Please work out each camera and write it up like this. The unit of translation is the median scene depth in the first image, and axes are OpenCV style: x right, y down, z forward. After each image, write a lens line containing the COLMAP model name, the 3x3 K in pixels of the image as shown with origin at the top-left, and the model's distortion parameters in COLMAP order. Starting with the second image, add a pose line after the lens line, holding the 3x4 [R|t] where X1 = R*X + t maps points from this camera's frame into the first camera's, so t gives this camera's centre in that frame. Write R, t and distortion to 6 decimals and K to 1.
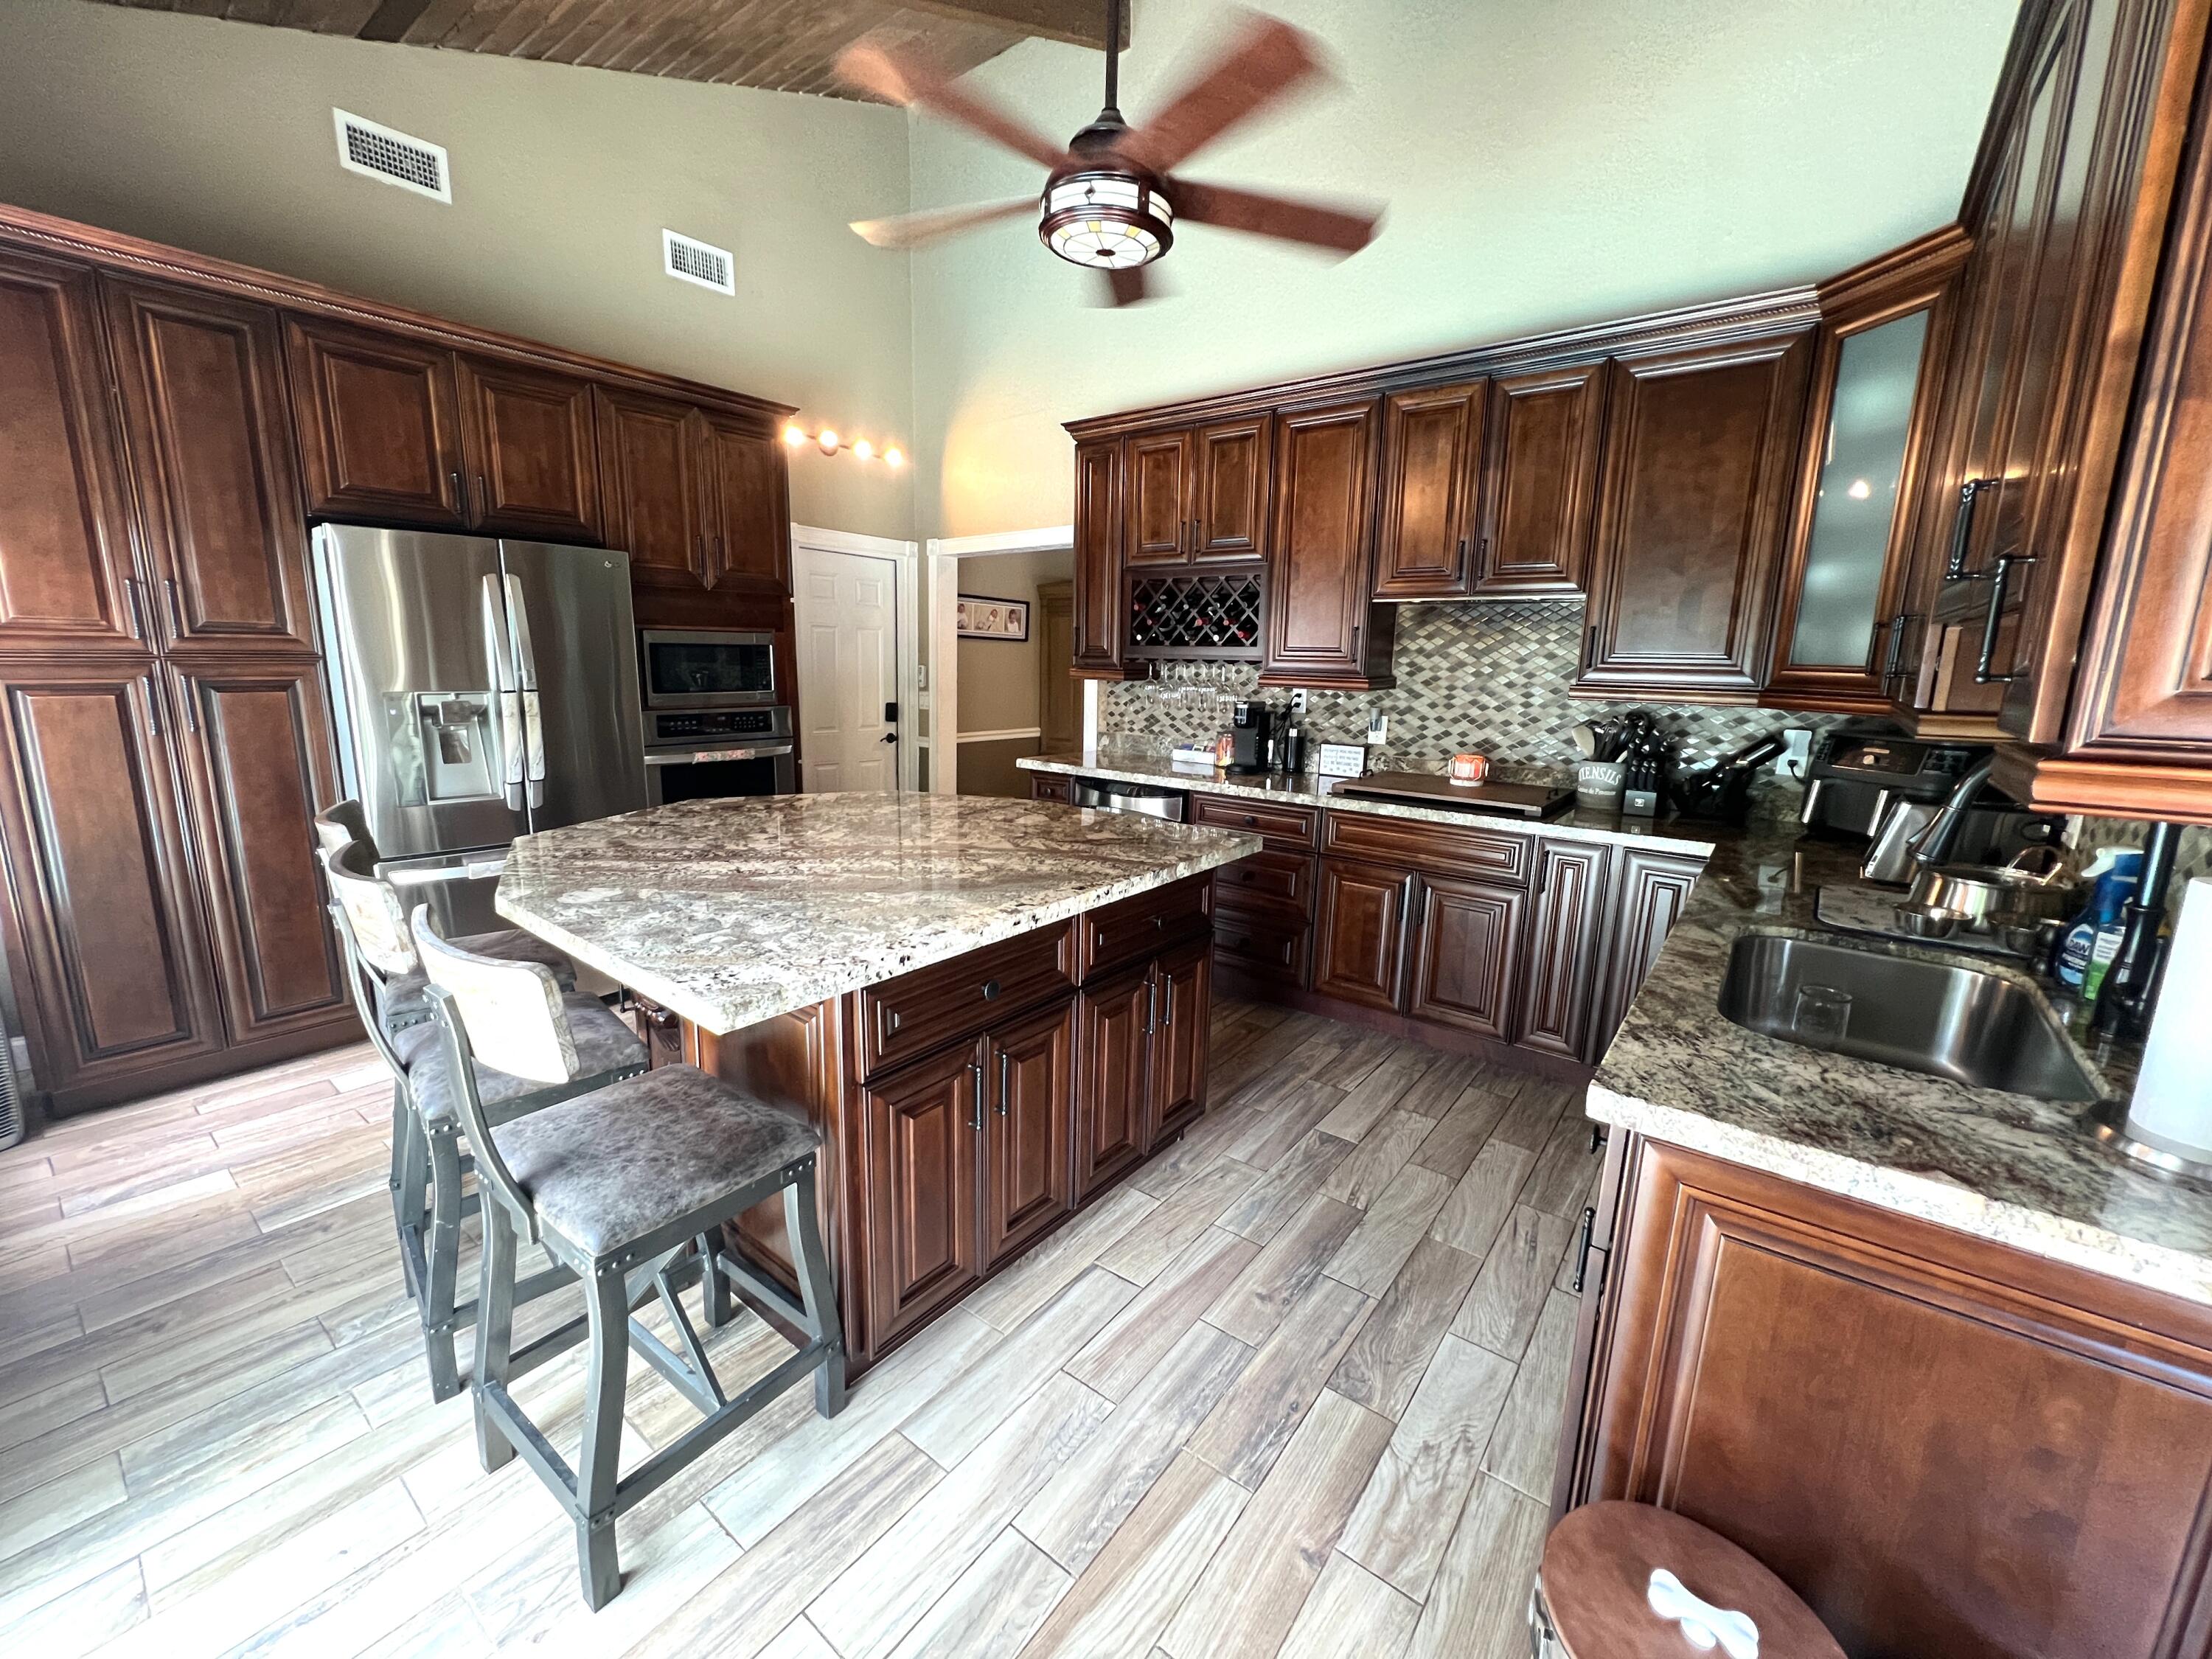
lens RADIAL K [[890.6, 0, 1102.4], [0, 890.6, 826.0], [0, 0, 1]] dist [-0.000811, 0.000370]
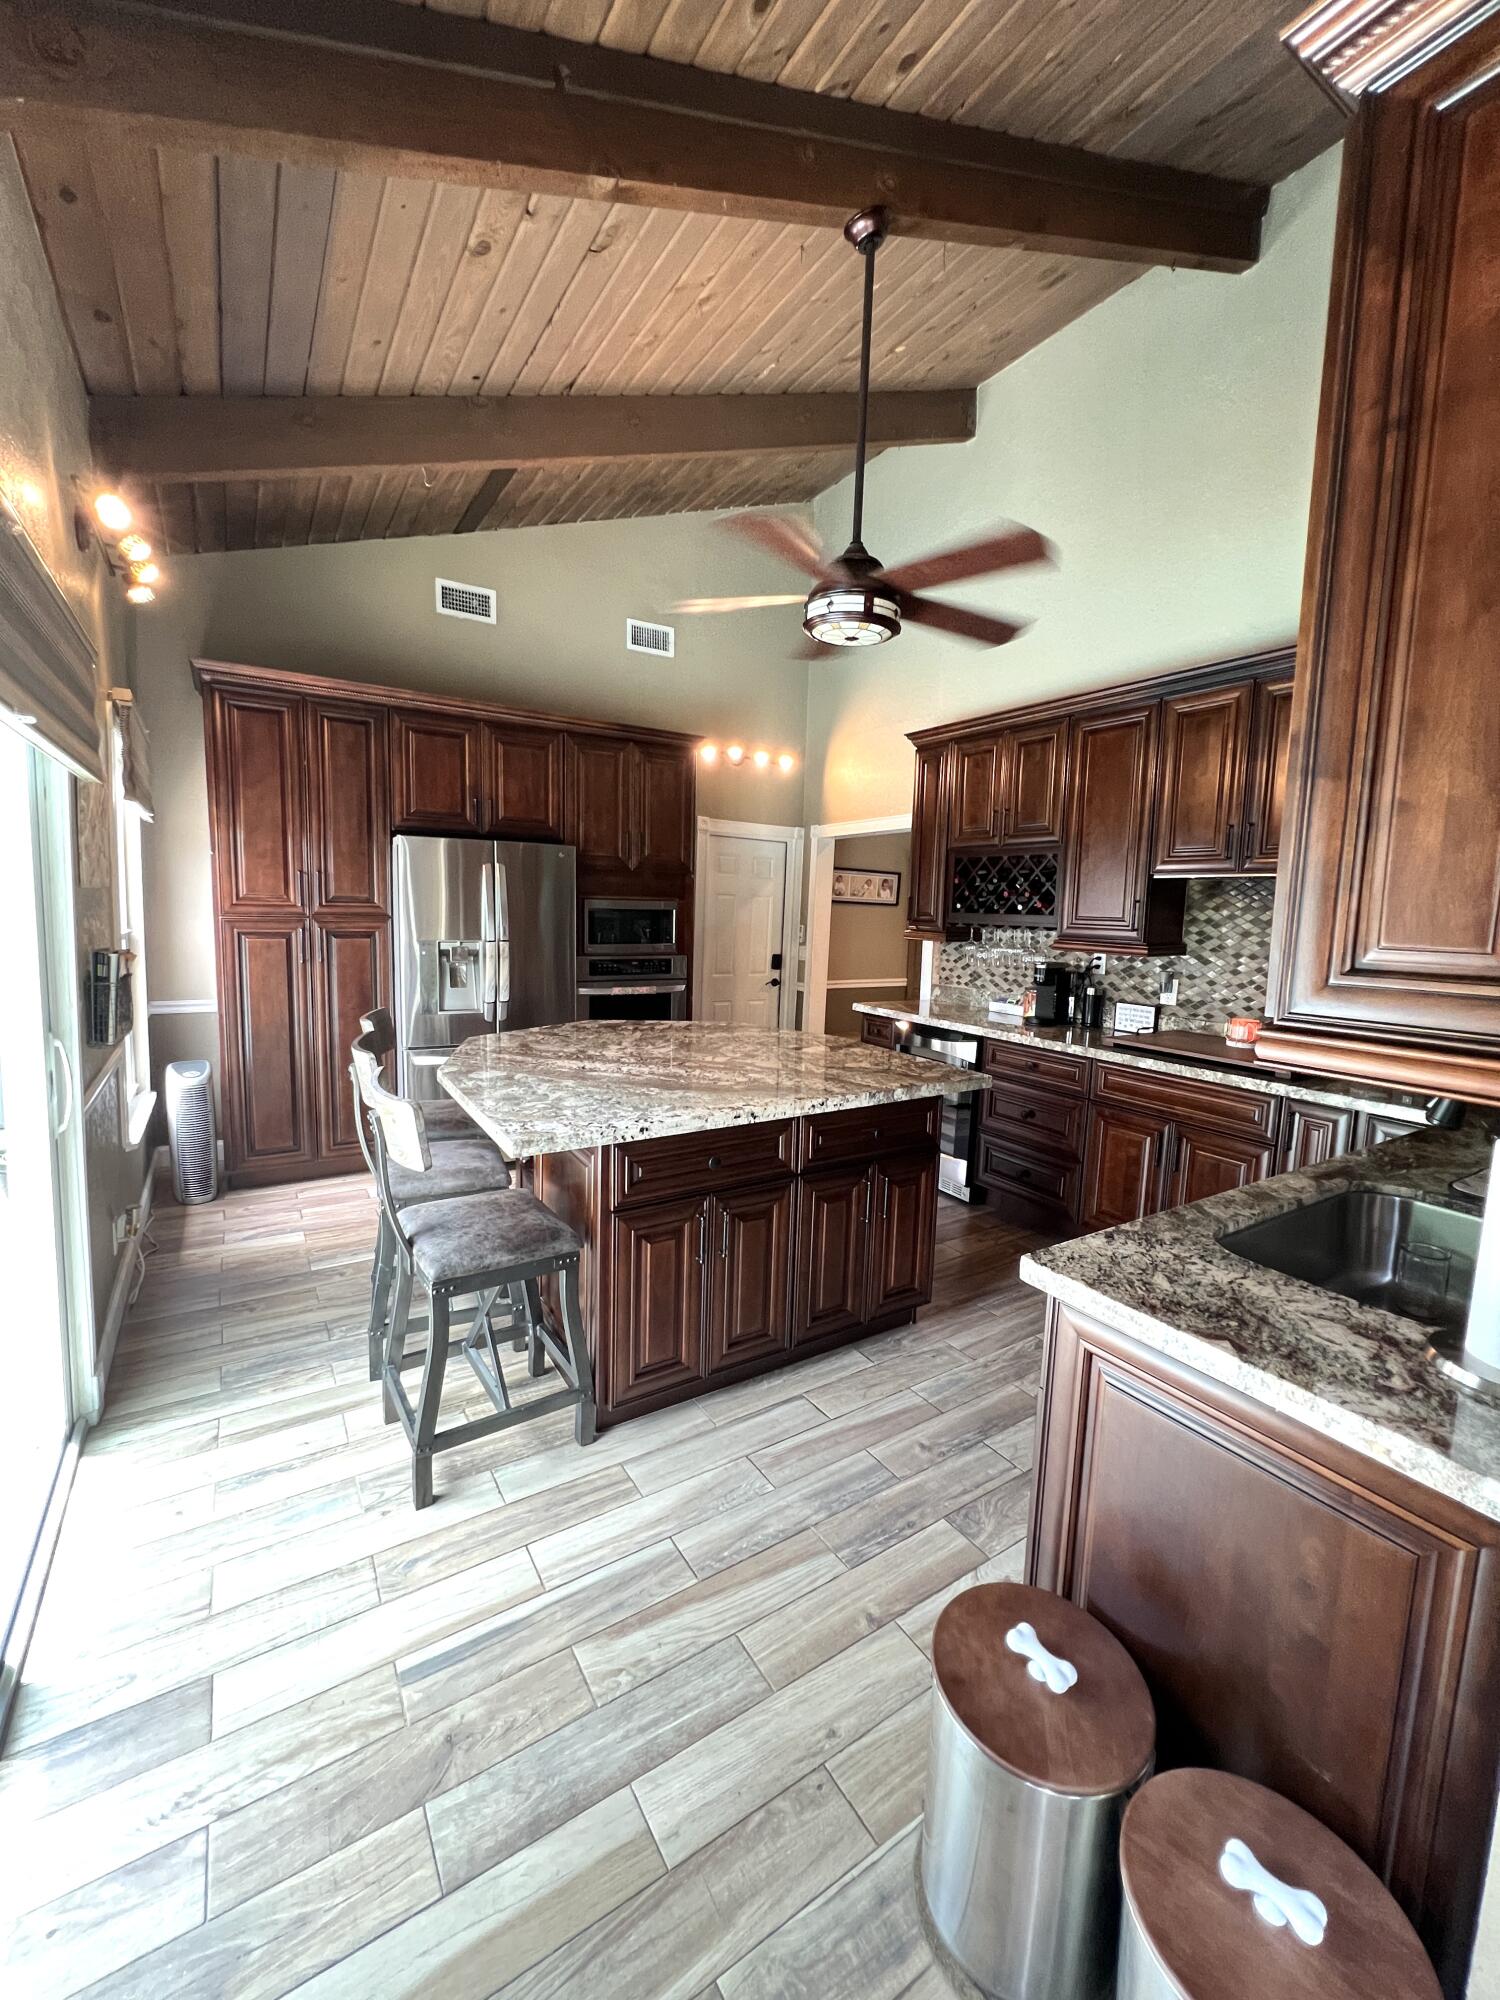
lens RADIAL K [[805.2, 0, 754.7], [0, 805.2, 997.6], [0, 0, 1]] dist [-0.000811, 0.000370]
pose [[0.943250, 0.045068, -0.329012, 0.228589], [-0.072053, 0.994921, -0.070288, 0.006640], [0.324174, 0.090005, 0.941706, -0.134079]]
